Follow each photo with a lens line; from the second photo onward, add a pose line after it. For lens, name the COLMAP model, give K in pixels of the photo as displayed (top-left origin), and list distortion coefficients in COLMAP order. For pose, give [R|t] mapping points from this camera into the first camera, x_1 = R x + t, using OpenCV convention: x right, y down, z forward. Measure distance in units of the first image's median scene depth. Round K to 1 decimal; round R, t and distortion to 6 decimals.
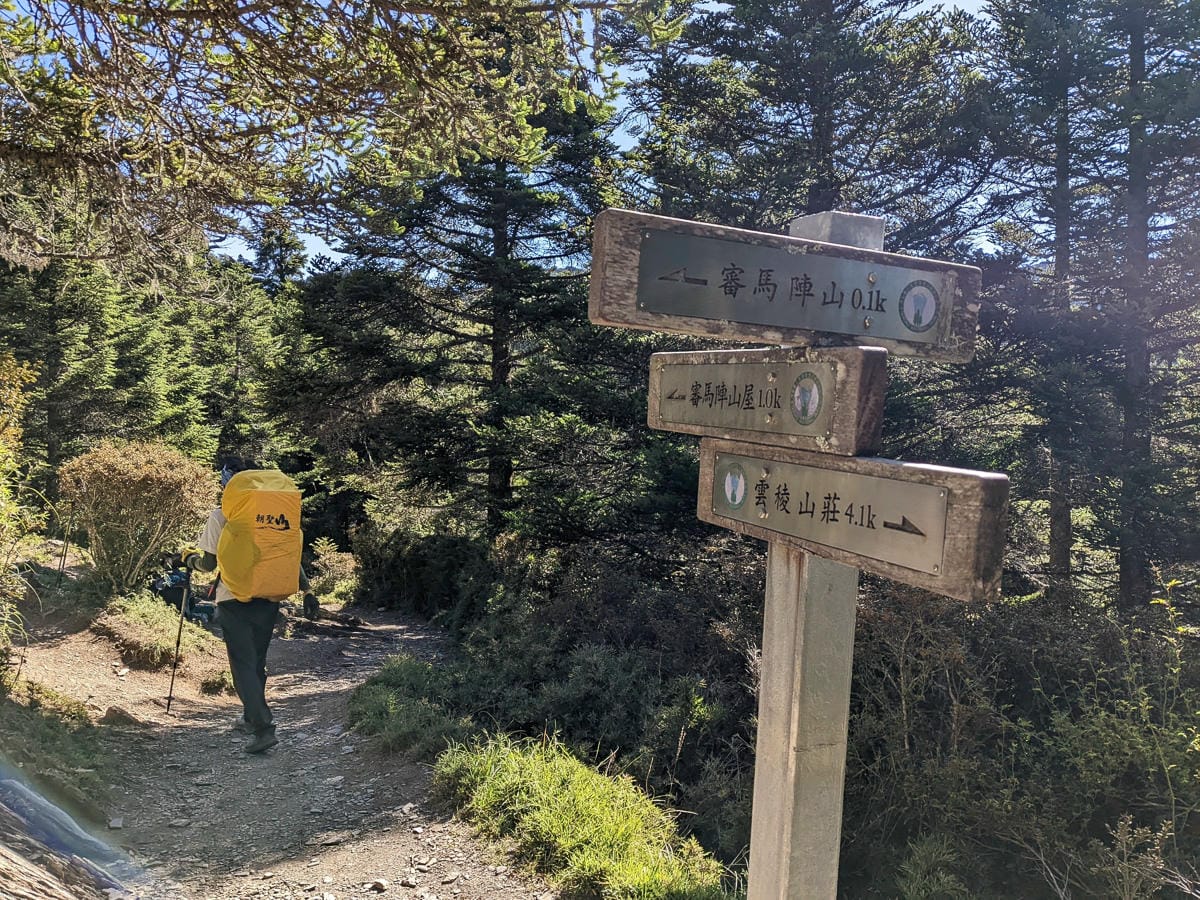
lens RADIAL K [[923.9, 0, 595.2], [0, 923.9, 457.3], [0, 0, 1]] dist [0.063427, -0.111285]
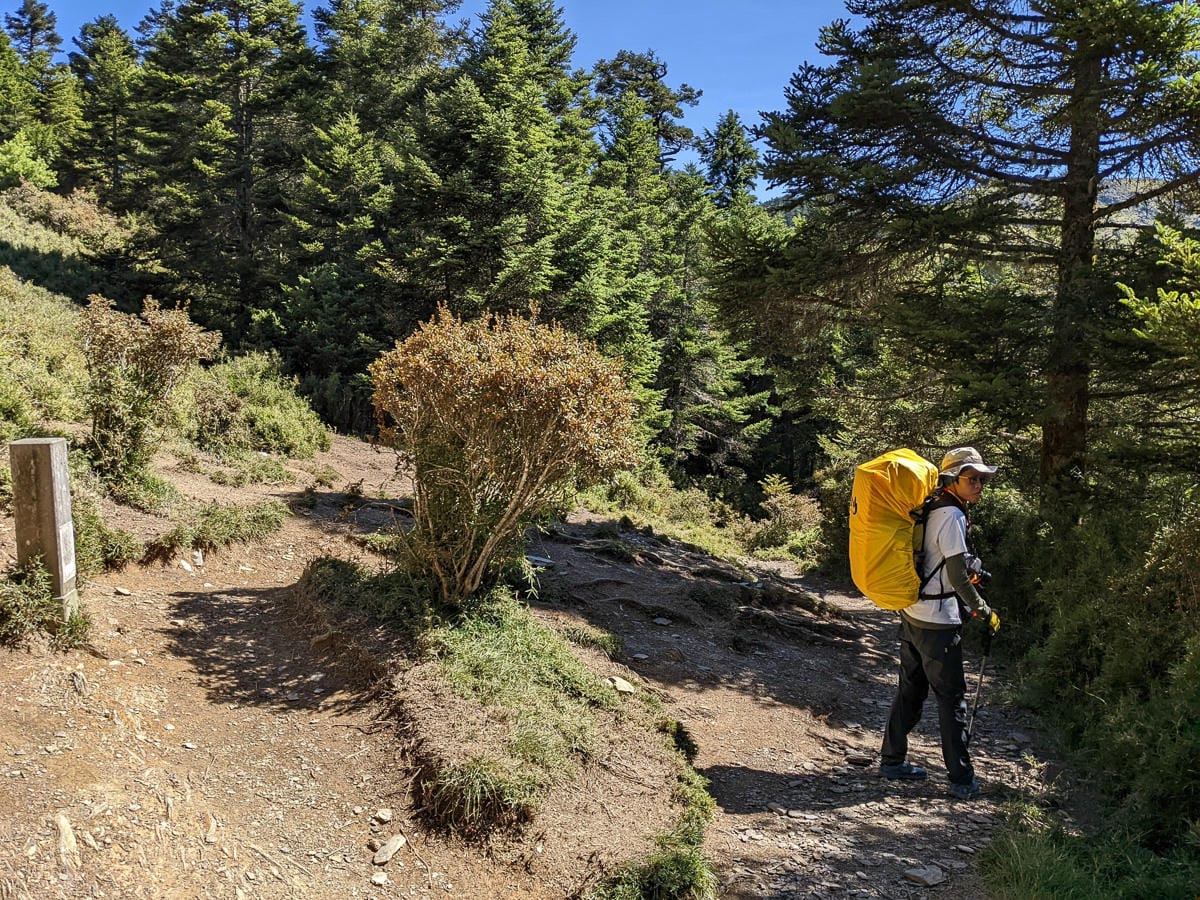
lens RADIAL K [[923.9, 0, 595.2], [0, 923.9, 457.3], [0, 0, 1]] dist [0.063427, -0.111285]
pose [[0.895050, 0.060433, -0.441852, -0.083091], [-0.026376, 0.996215, 0.082825, 0.007944], [0.445185, -0.062478, 0.893256, 0.222145]]
